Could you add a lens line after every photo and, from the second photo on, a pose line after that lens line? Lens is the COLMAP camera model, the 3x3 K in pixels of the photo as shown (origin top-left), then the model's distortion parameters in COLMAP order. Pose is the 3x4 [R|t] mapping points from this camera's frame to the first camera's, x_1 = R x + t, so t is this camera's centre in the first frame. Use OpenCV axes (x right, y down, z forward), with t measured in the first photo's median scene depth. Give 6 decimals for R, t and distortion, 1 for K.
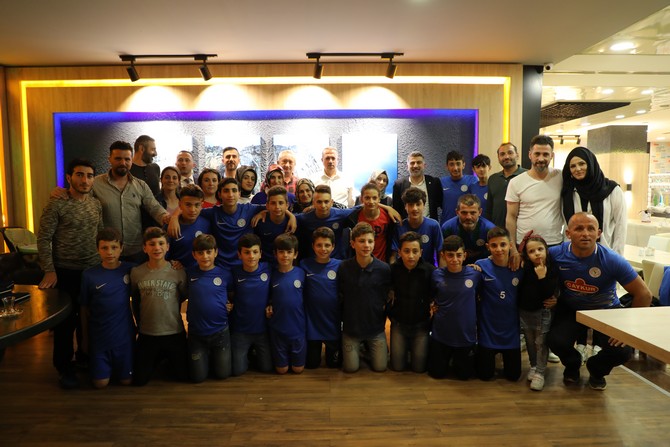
lens RADIAL K [[471.1, 0, 345.6], [0, 471.1, 232.3], [0, 0, 1]] dist [-0.061833, 0.029243]
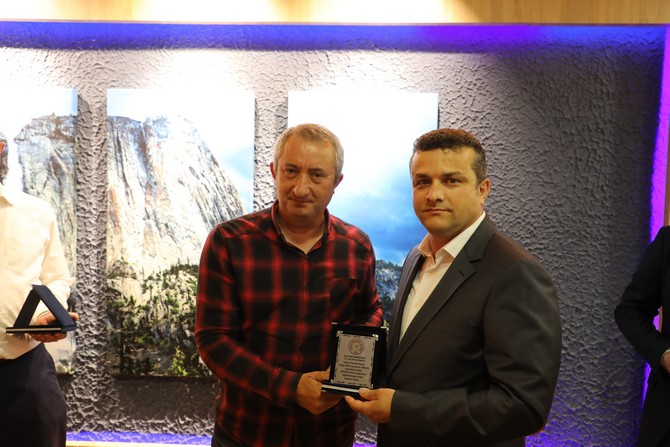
lens RADIAL K [[604.5, 0, 337.9], [0, 604.5, 224.3], [0, 0, 1]] dist [0.006497, 0.047954]
pose [[0.996511, 0.035466, -0.075558, 0.071181], [-0.041991, 0.995358, -0.086601, -0.064460], [0.072136, 0.089471, 0.993374, 0.536204]]
